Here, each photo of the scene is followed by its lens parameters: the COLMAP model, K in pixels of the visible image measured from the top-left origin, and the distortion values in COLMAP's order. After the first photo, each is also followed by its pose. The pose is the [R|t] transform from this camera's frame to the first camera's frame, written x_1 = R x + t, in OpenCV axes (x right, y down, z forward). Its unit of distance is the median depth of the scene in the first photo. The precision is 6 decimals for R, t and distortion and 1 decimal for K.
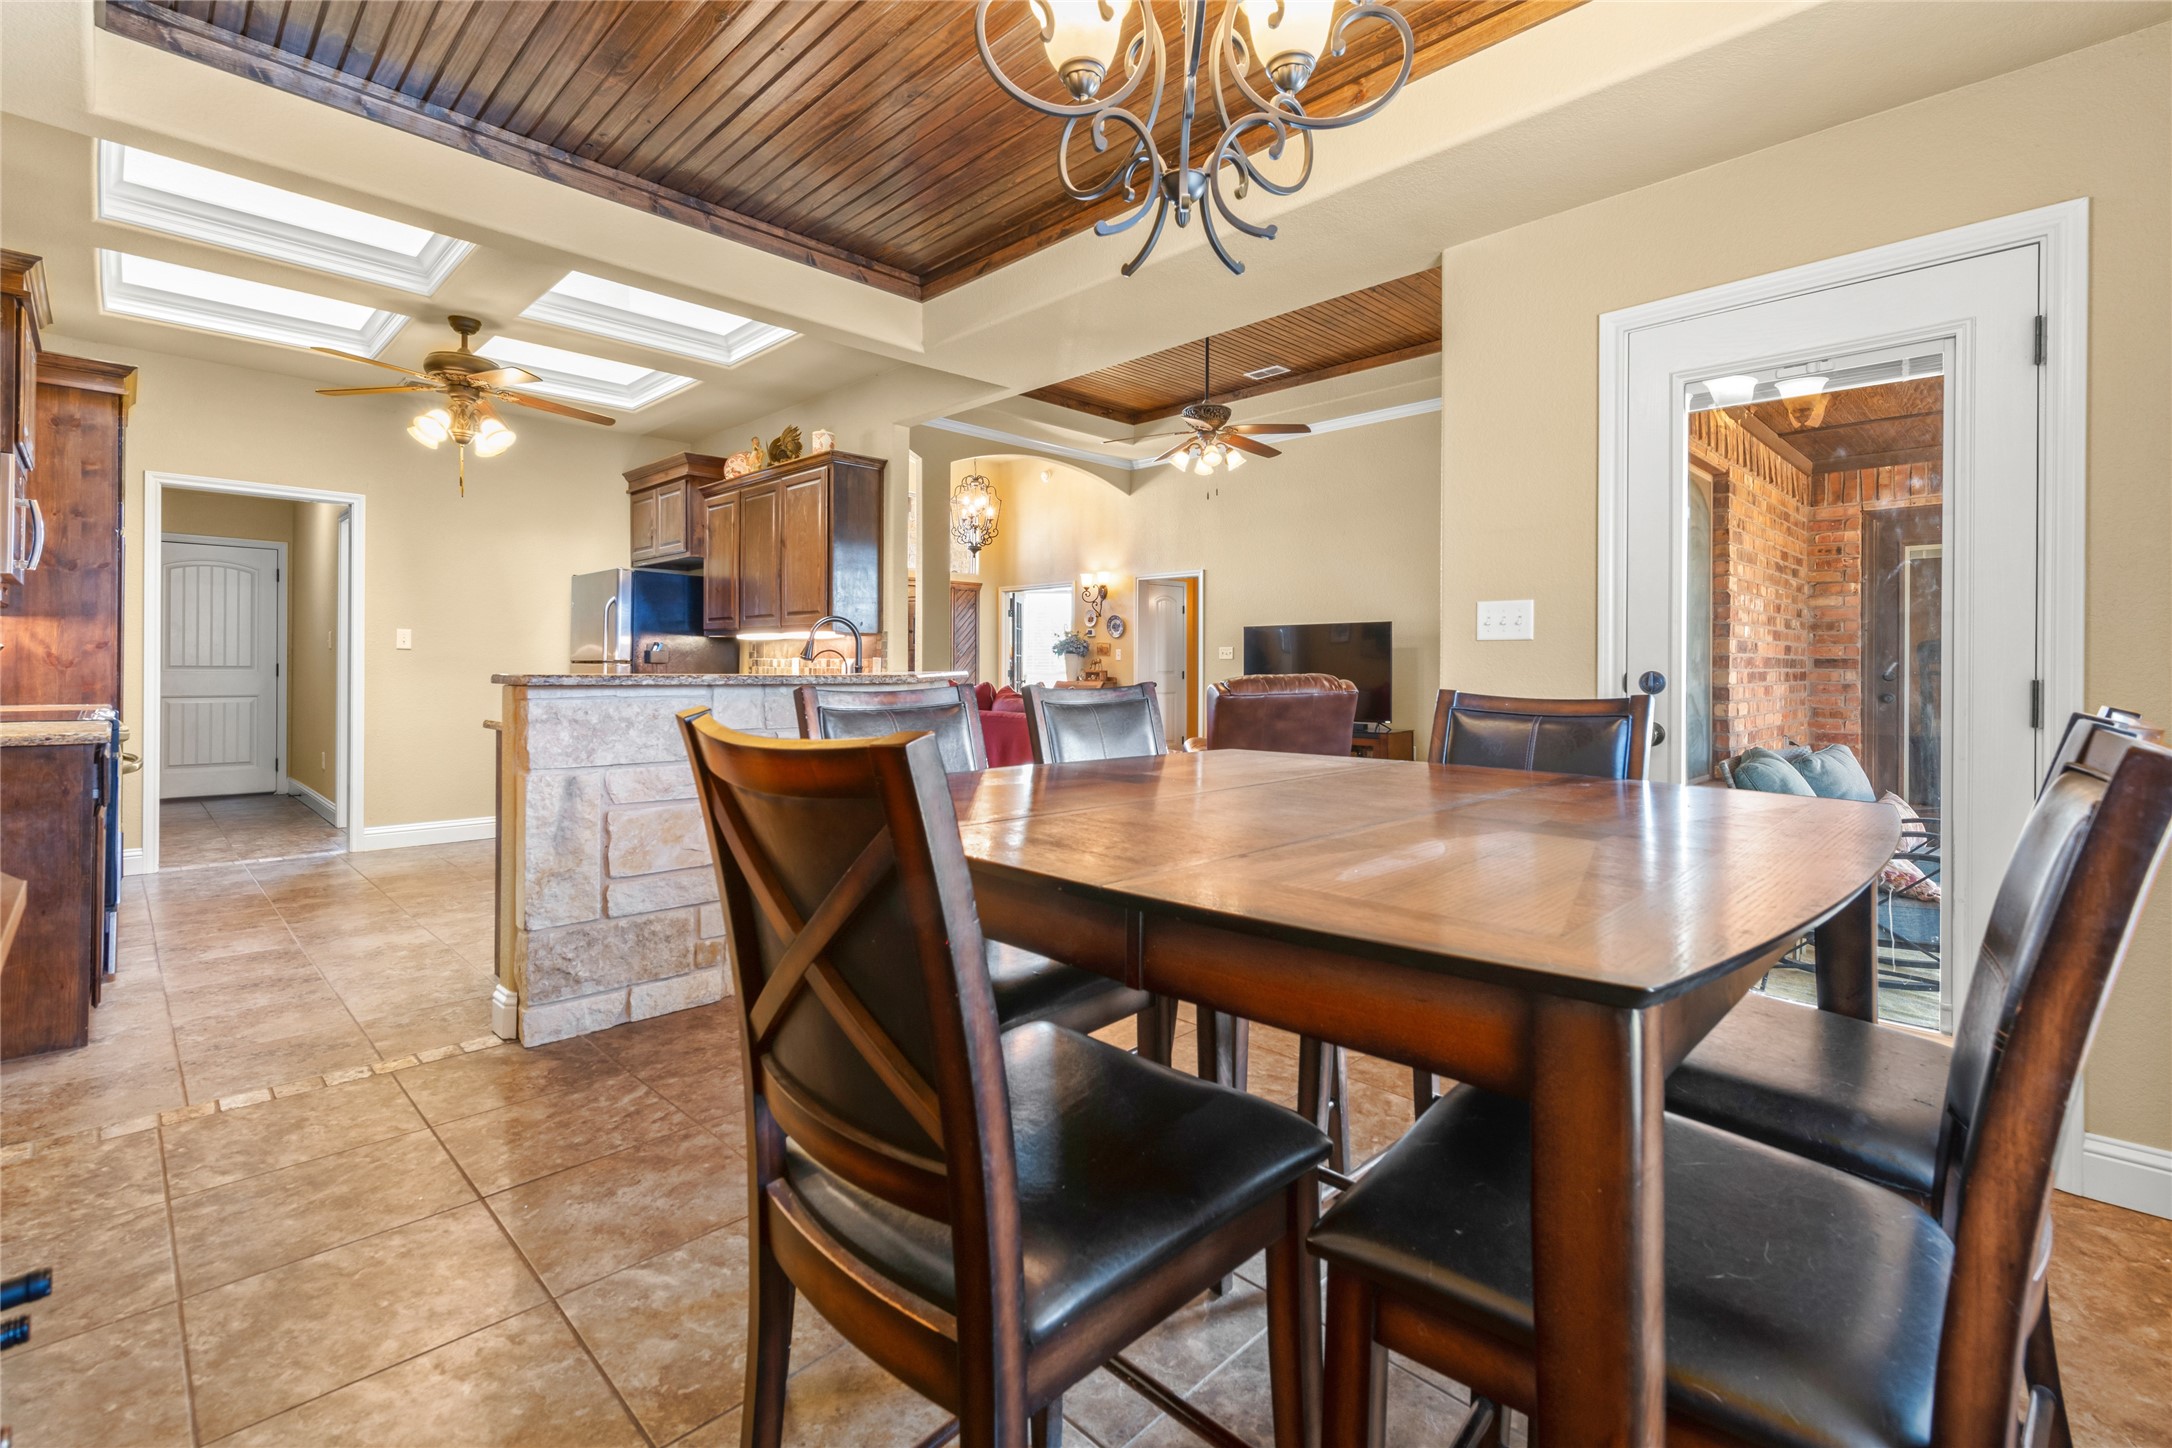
lens RADIAL K [[966.3, 0, 1076.4], [0, 966.3, 672.7], [0, 0, 1]] dist [0.003511, -0.000095]
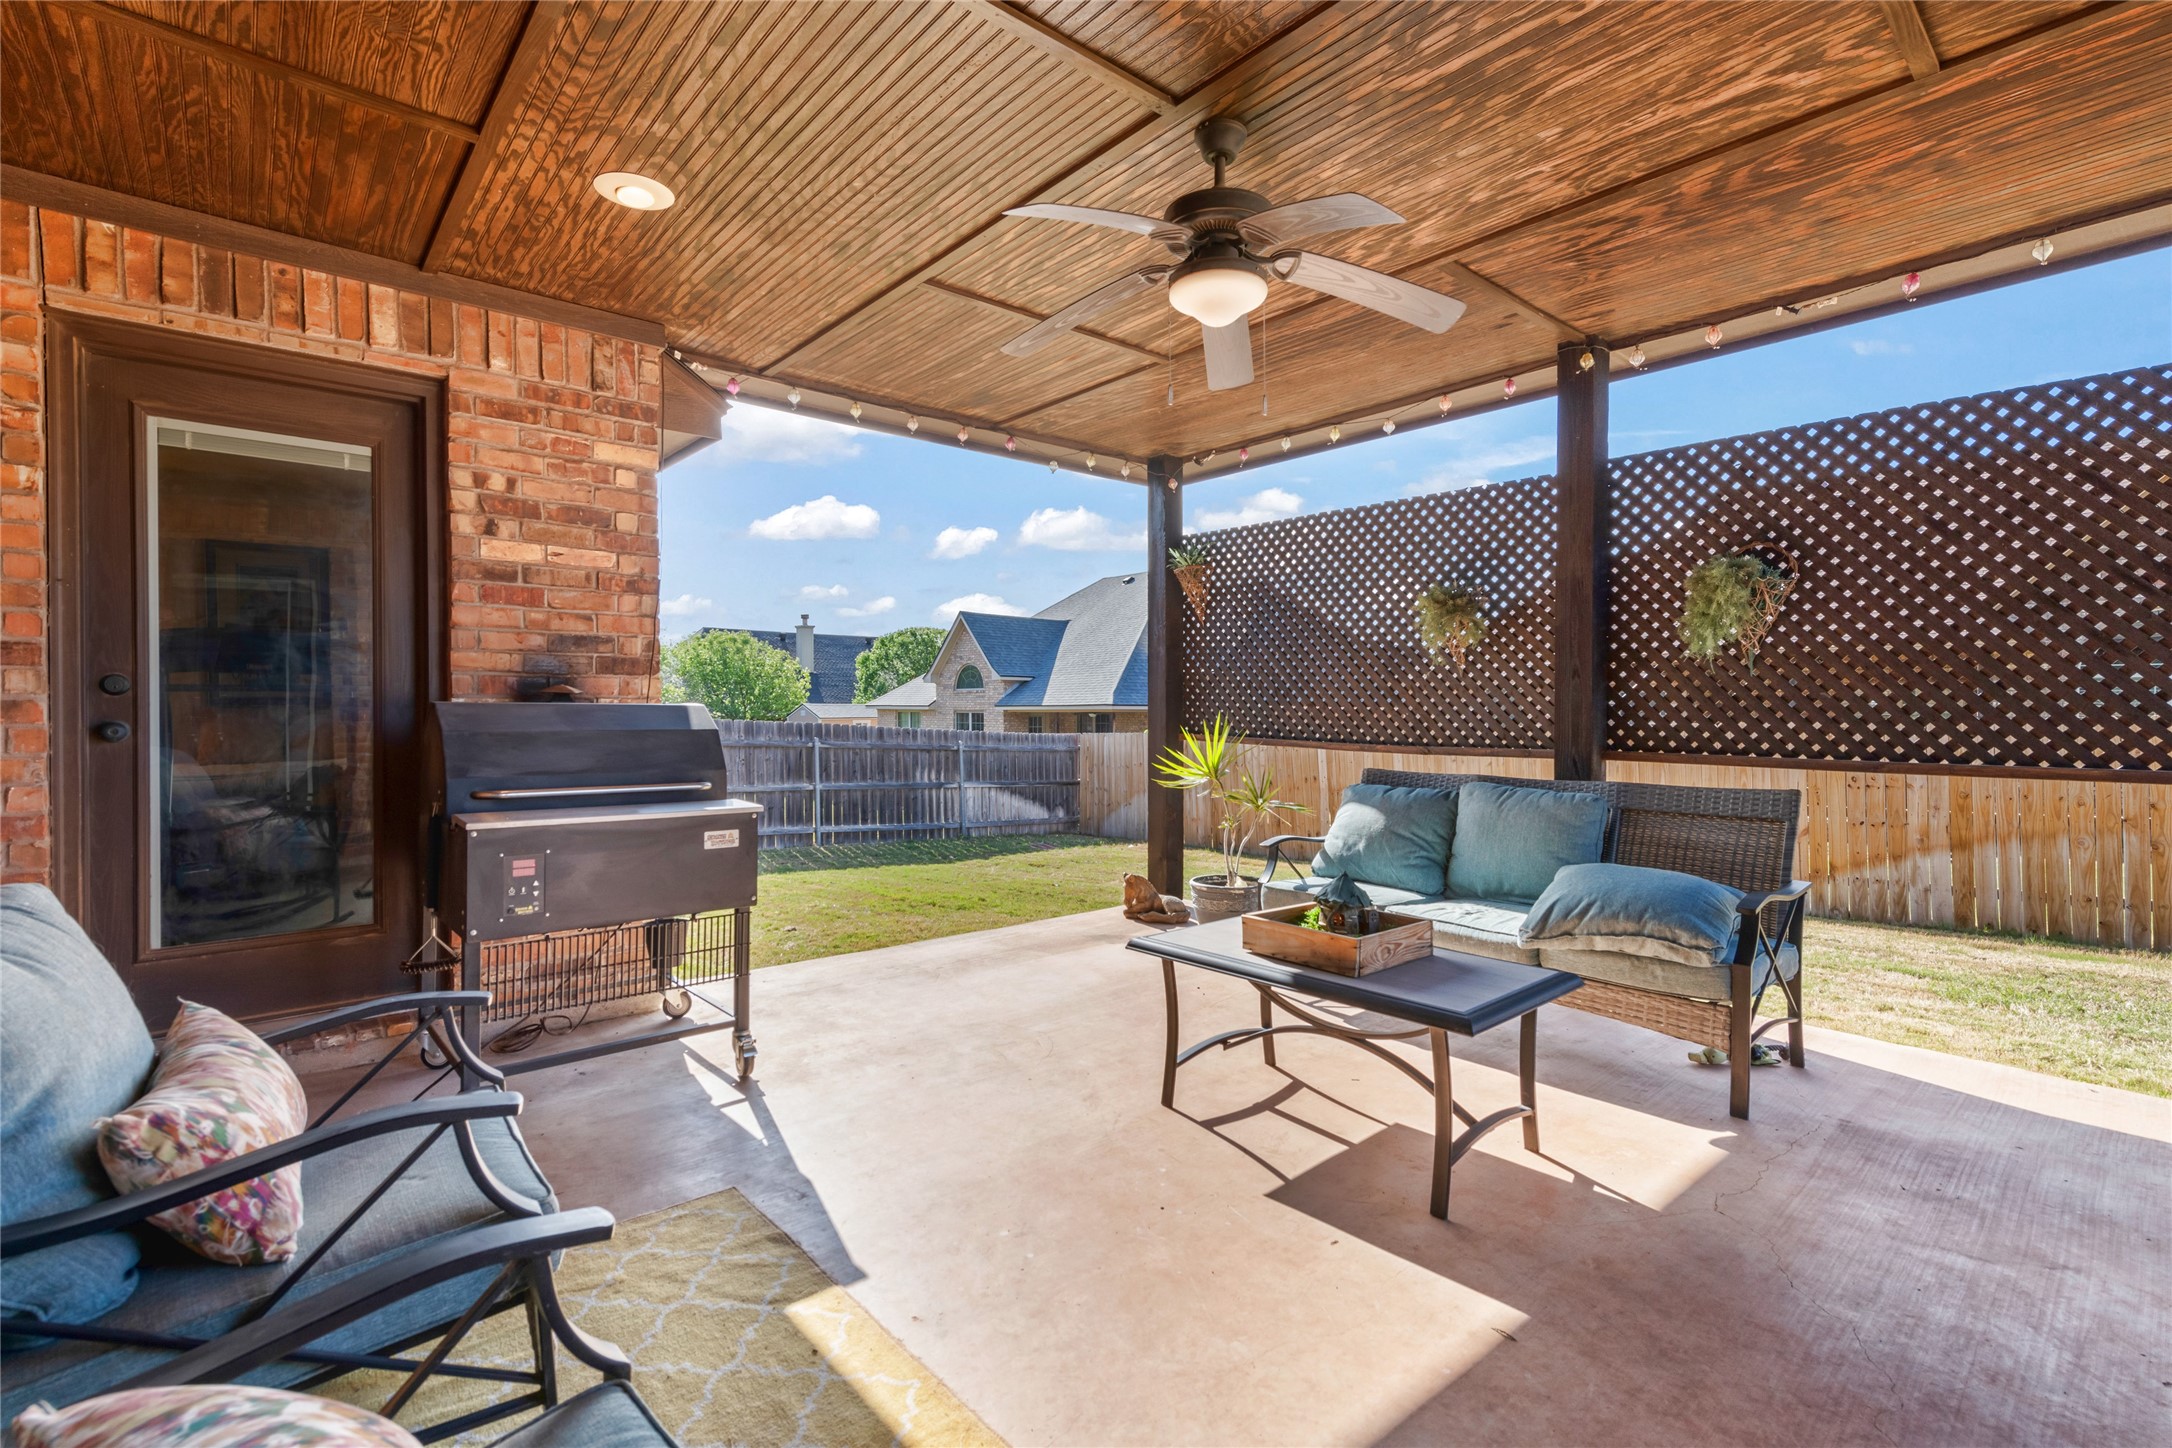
lens RADIAL K [[975.8, 0, 1106.6], [0, 975.8, 691.9], [0, 0, 1]] dist [0.008516, -0.000799]
pose [[0.061014, -0.009096, 0.998095, 0.394378], [0.005363, 0.999947, 0.008785, 0.005980], [-0.998123, 0.004817, 0.061059, 0.493803]]
